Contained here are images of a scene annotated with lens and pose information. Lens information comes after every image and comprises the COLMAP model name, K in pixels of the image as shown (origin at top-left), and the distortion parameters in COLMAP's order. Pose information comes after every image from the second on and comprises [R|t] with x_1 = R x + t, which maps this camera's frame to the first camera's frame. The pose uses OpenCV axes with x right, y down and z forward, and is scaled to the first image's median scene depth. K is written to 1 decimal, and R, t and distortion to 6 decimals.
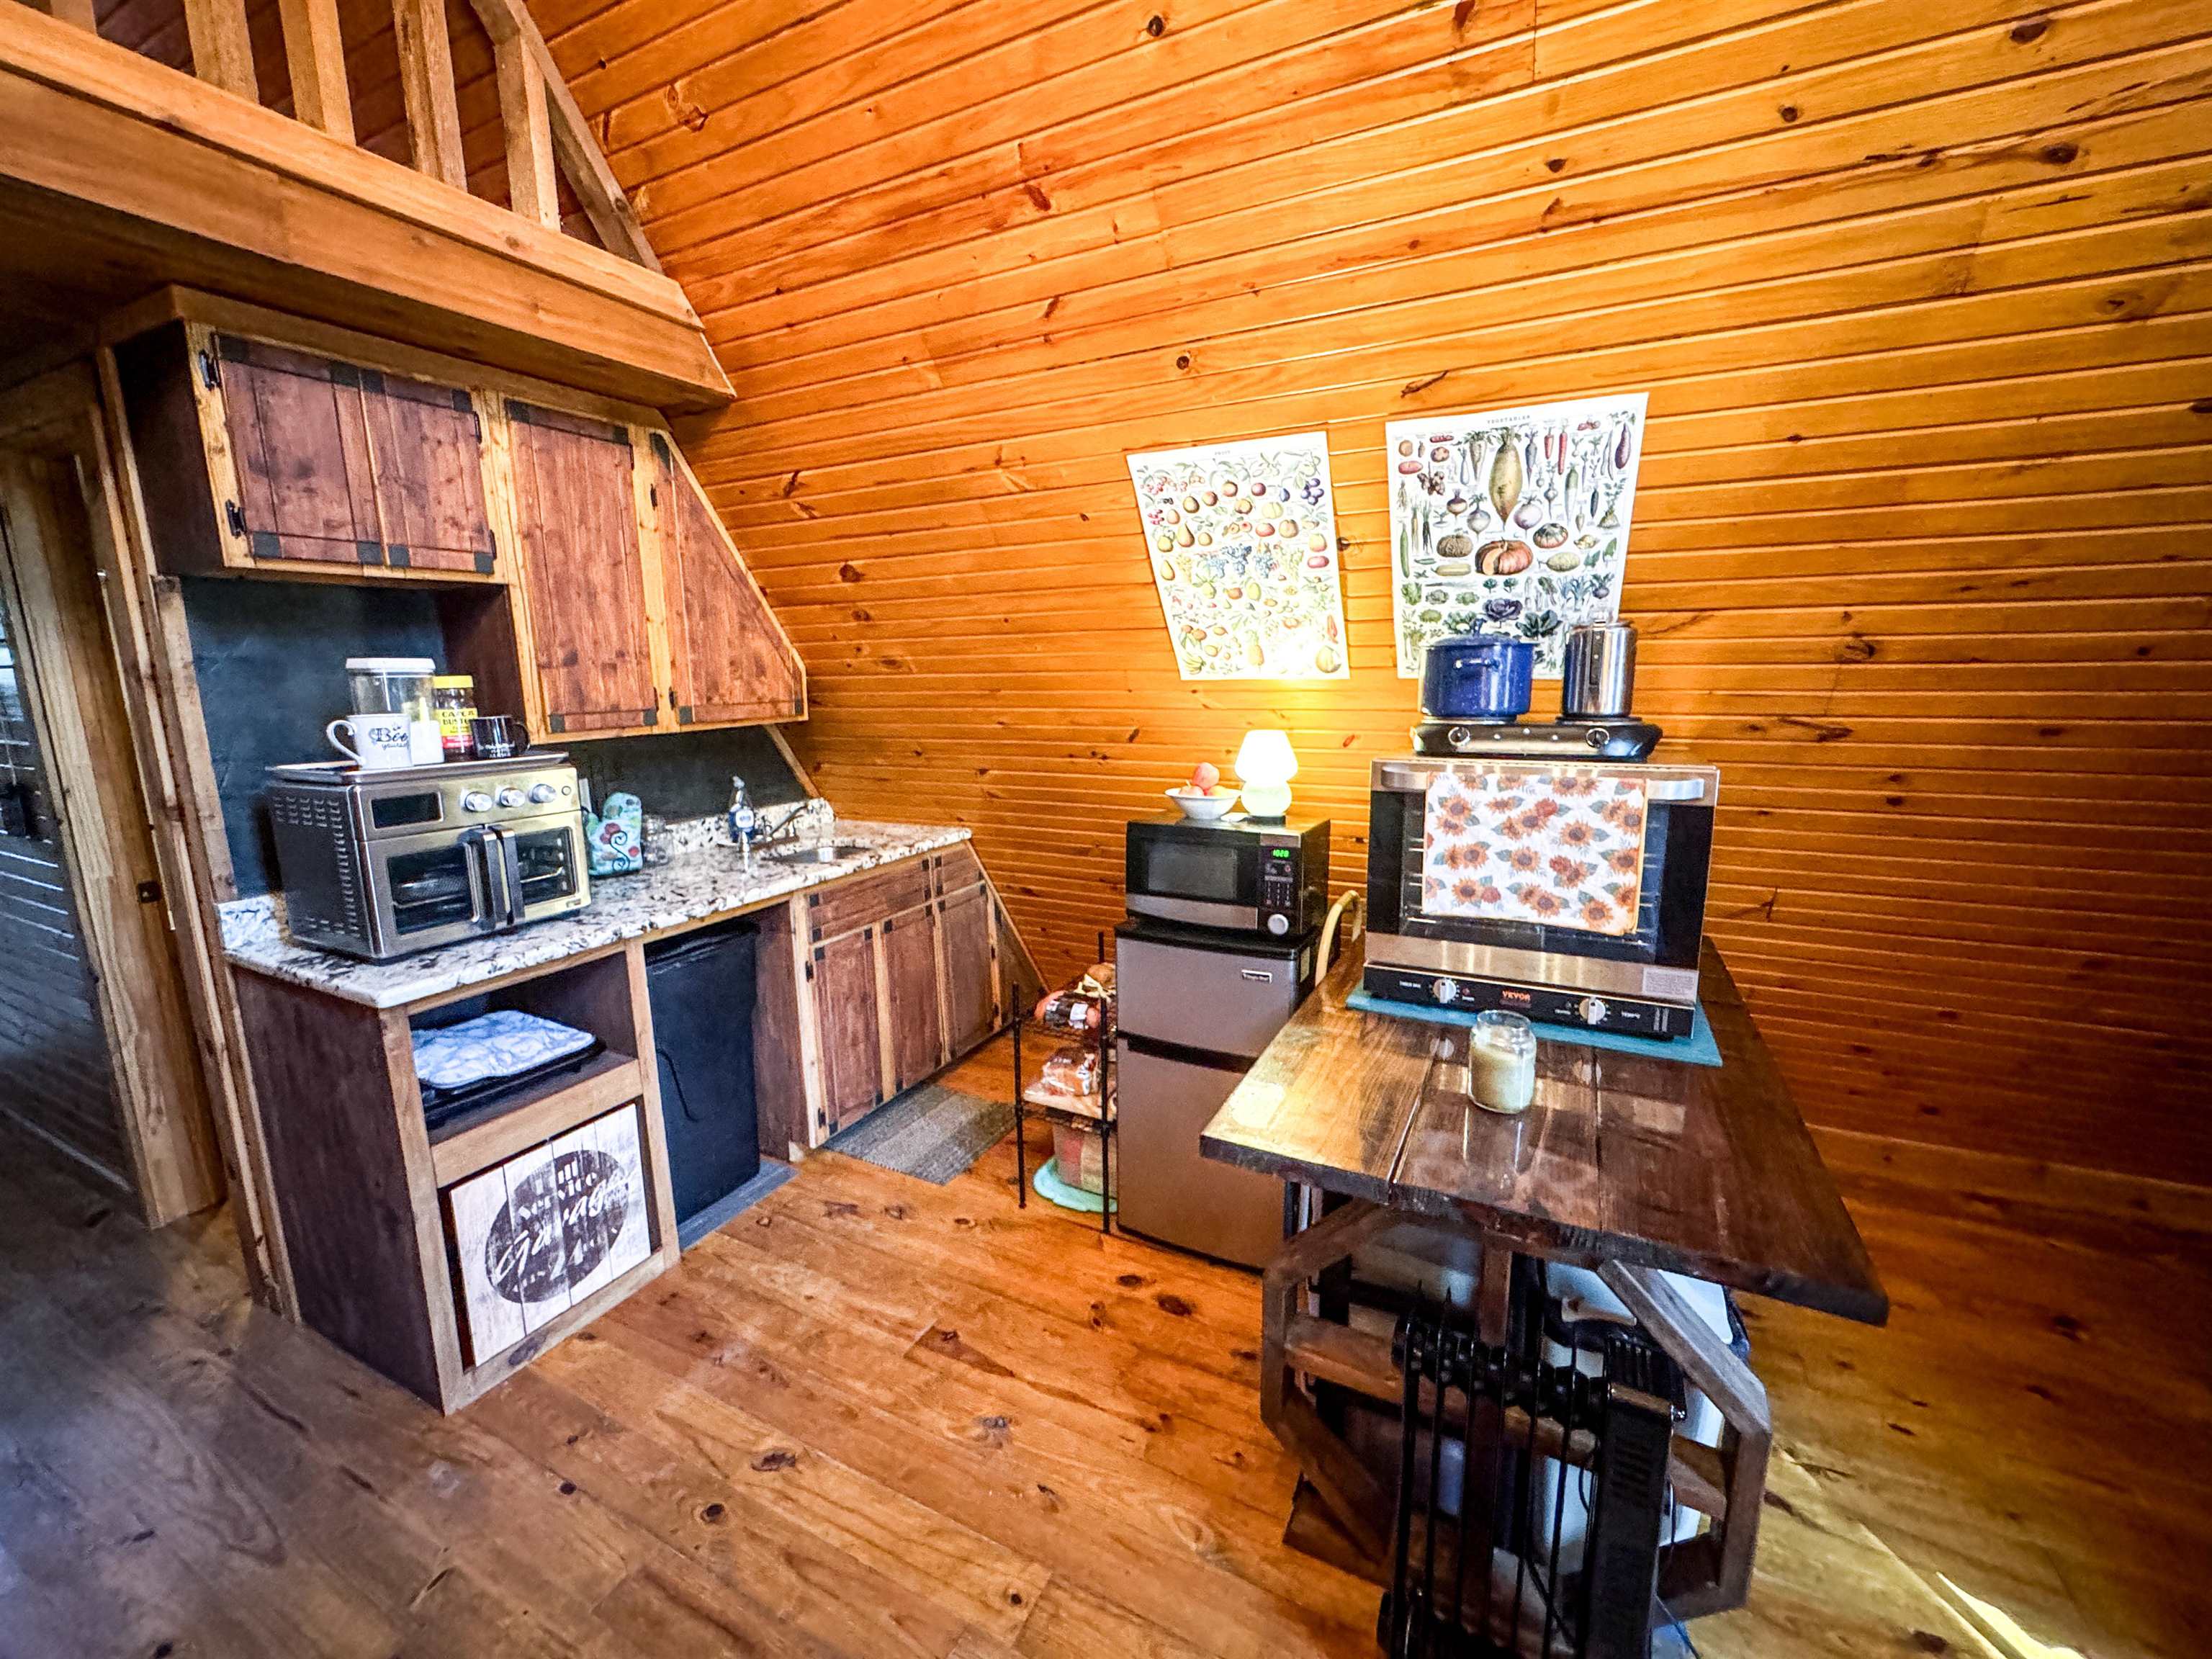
lens RADIAL K [[883.7, 0, 1105.7], [0, 883.7, 825.7], [0, 0, 1]] dist [-0.001762, 0.000149]
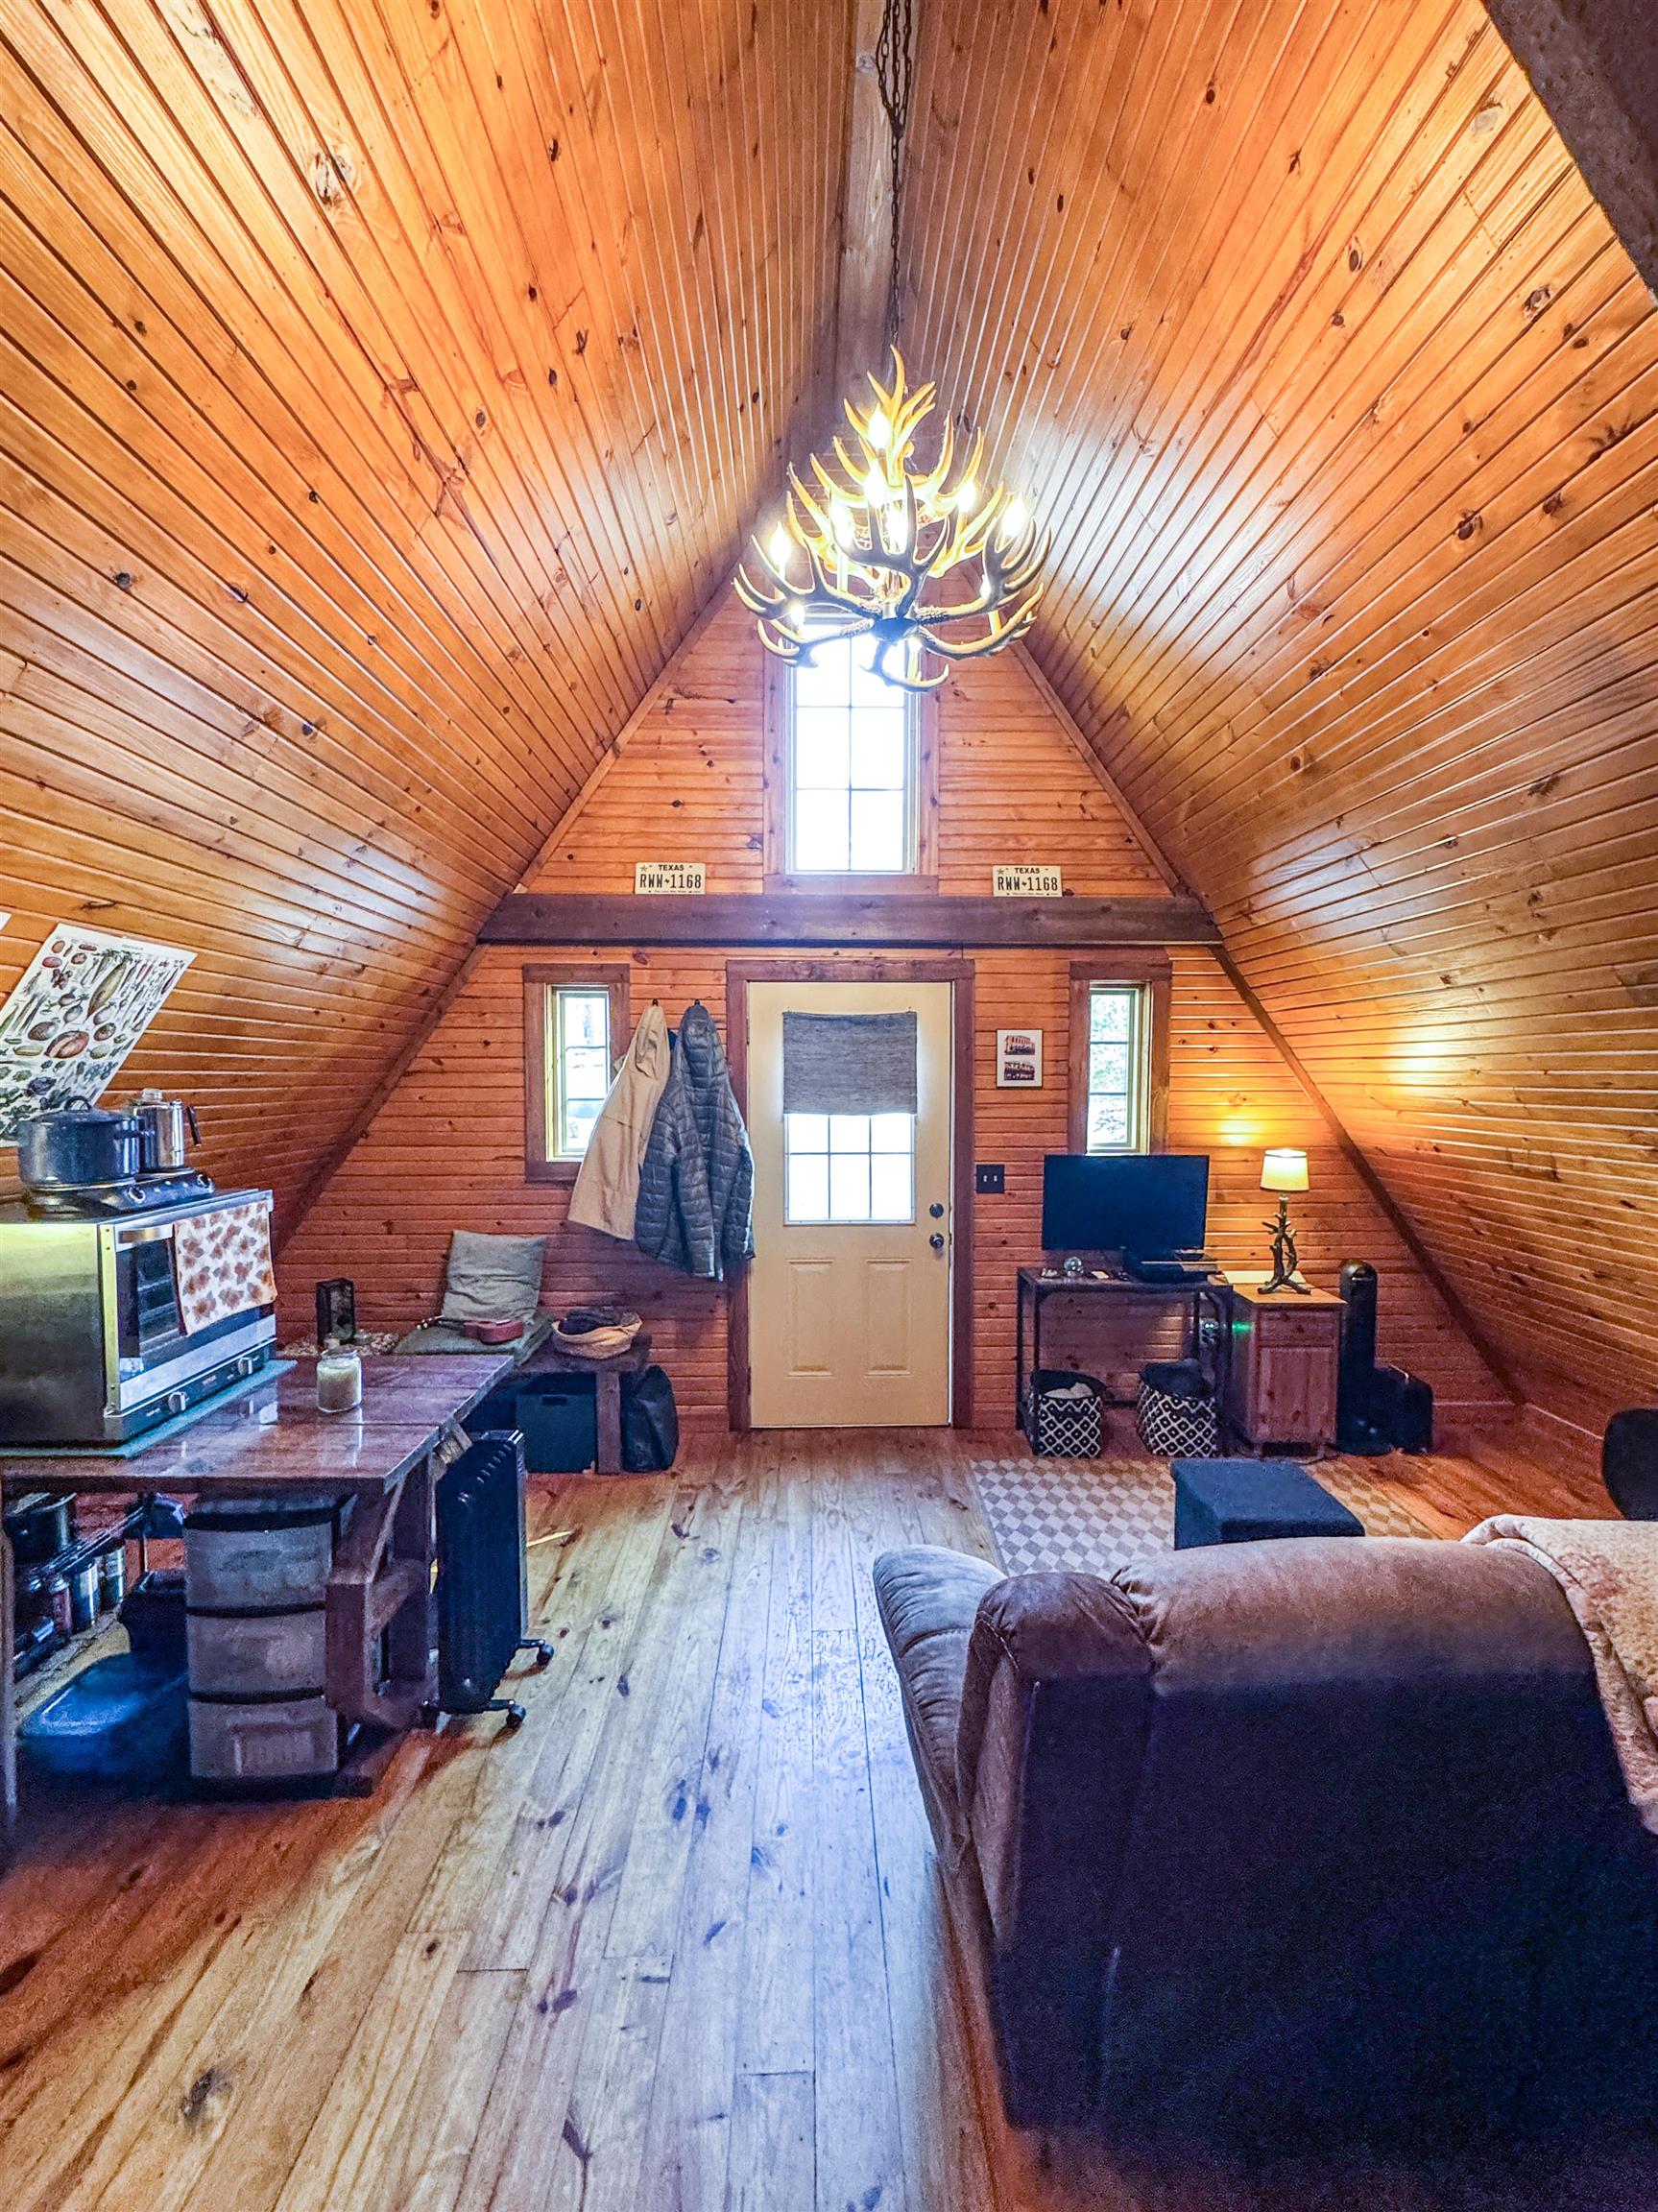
lens RADIAL K [[903.9, 0, 831.7], [0, 903.9, 1103.8], [0, 0, 1]] dist [-0.001206, -0.000013]
pose [[-0.476732, -0.017548, 0.878873, -0.967071], [0.157593, 0.981897, 0.105089, -0.173832], [-0.864807, 0.188603, -0.465337, 0.629001]]
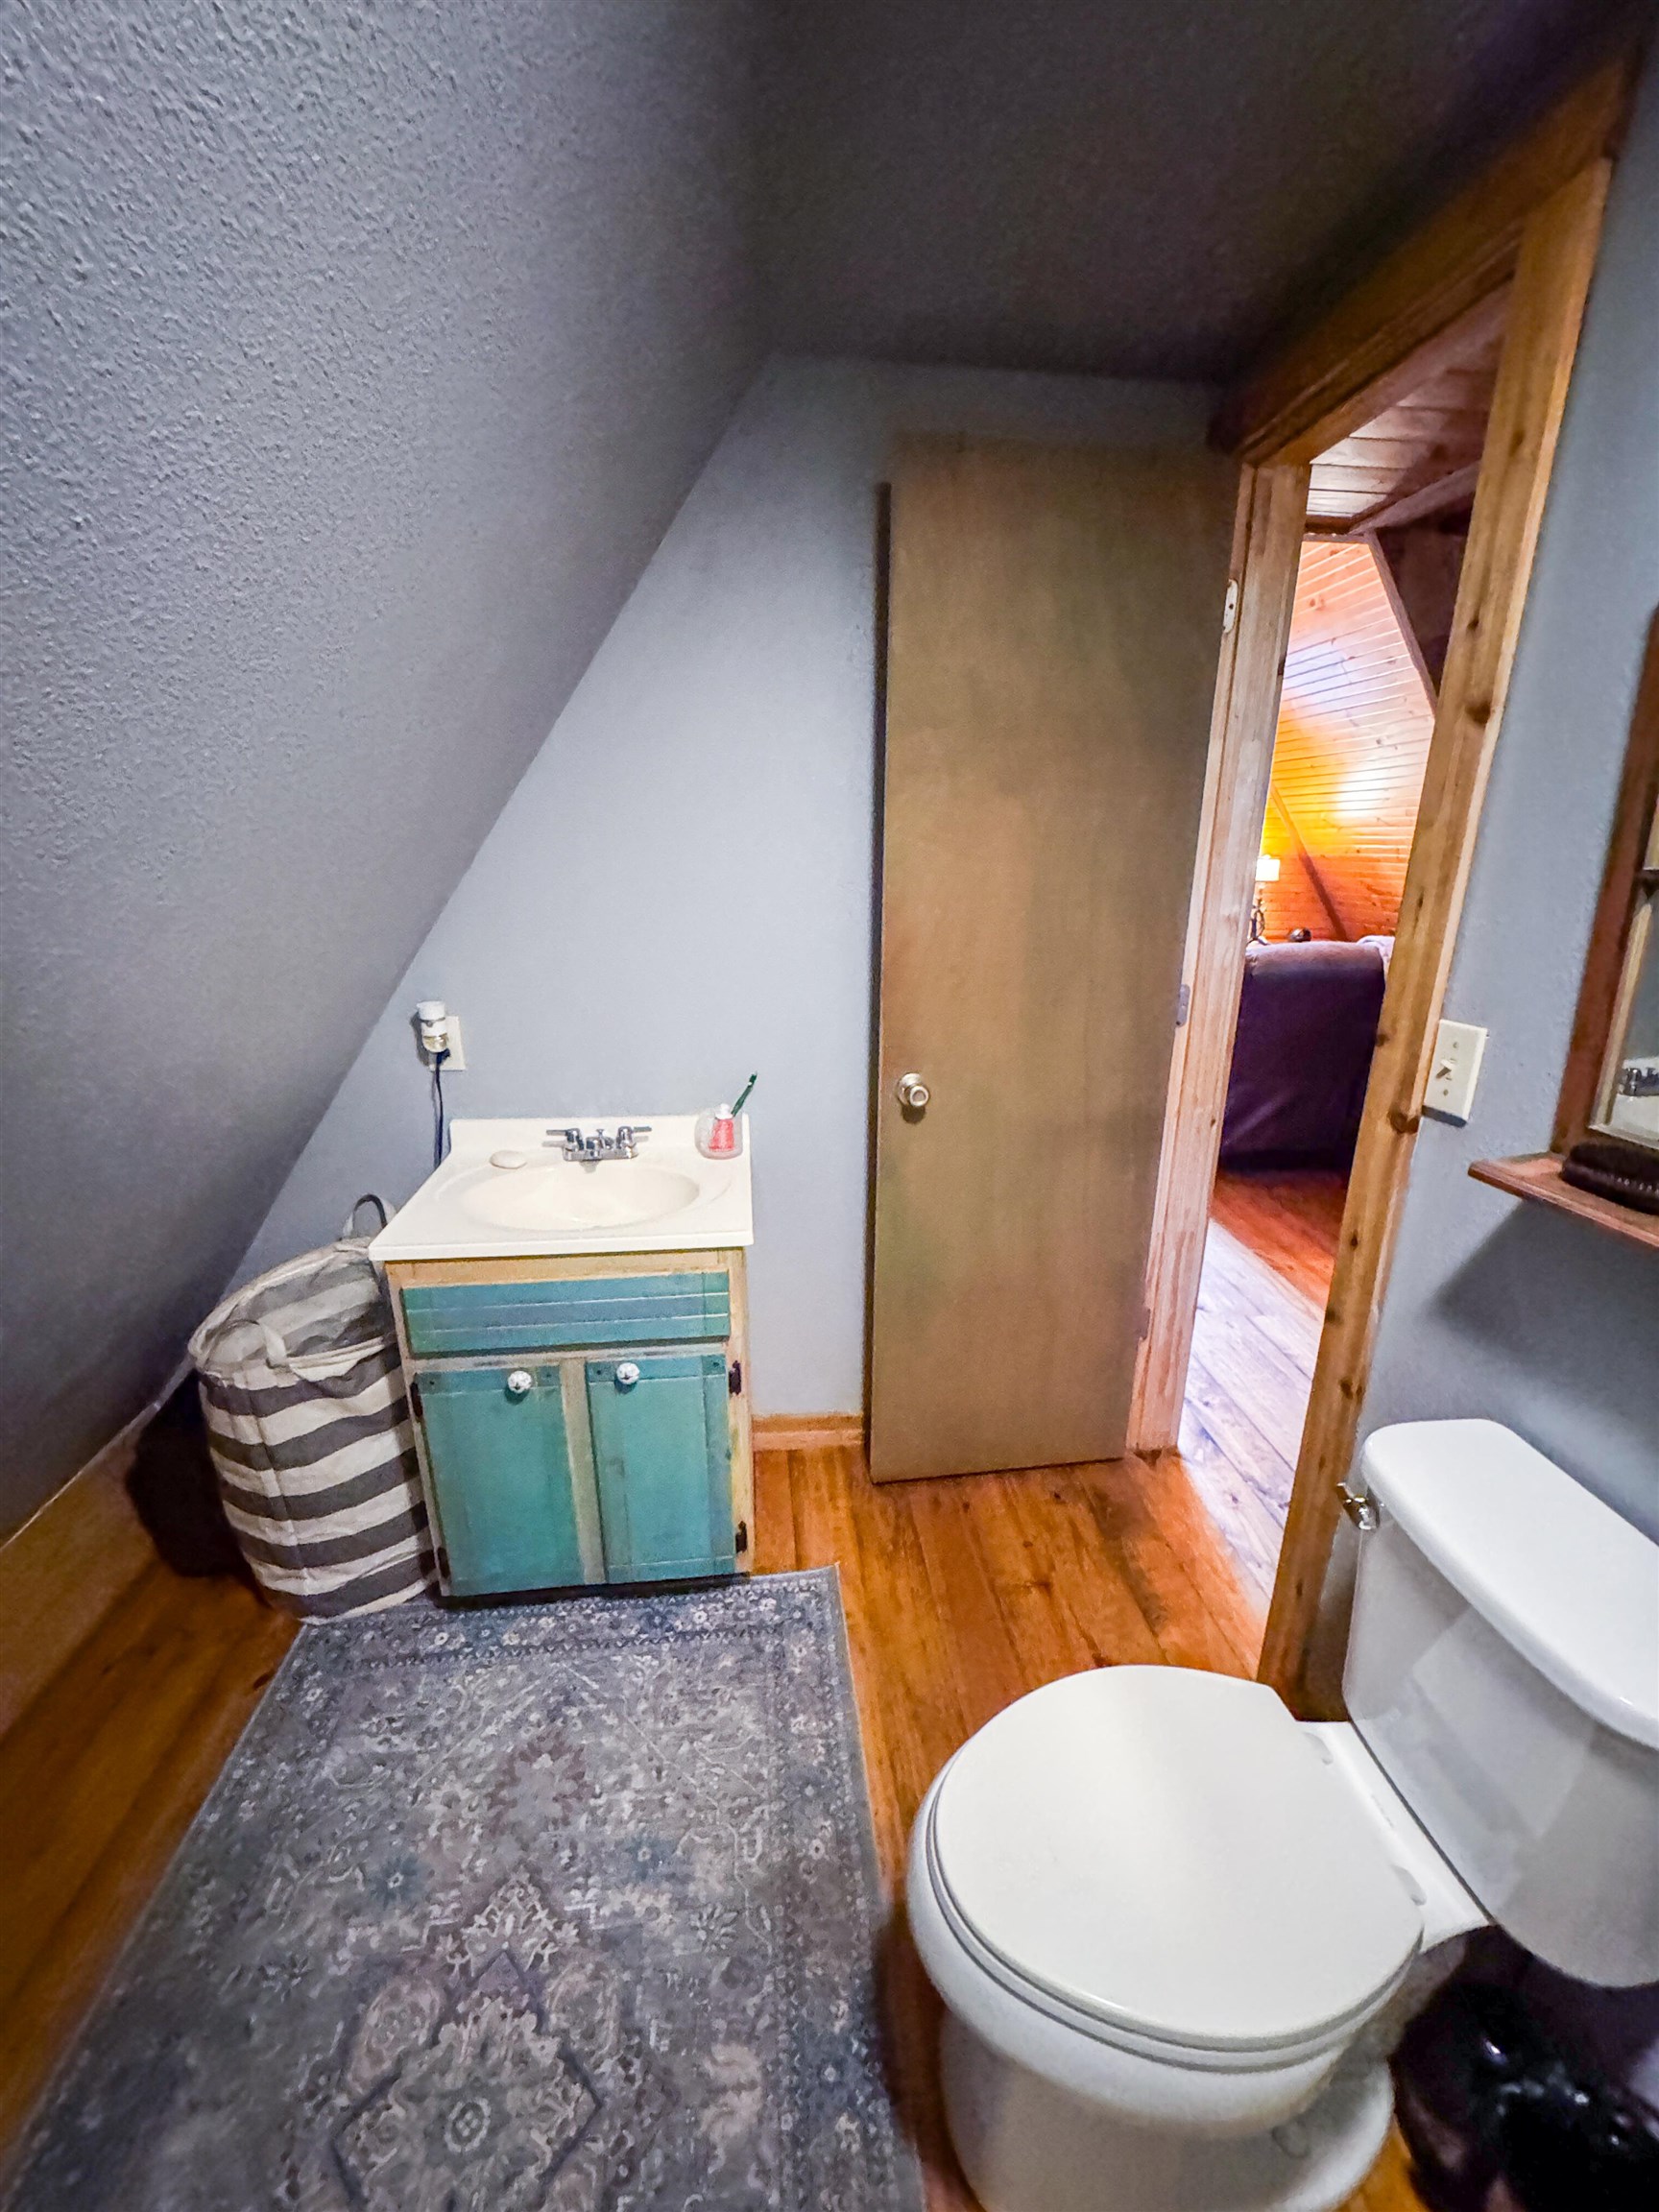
lens RADIAL K [[883.7, 0, 833.4], [0, 883.7, 1111.1], [0, 0, 1]] dist [-0.001762, 0.000149]
pose [[-0.537894, -0.234680, 0.809689, -1.581764], [0.151931, 0.917757, 0.366933, -0.252561], [-0.829209, 0.320388, -0.458000, 1.792965]]
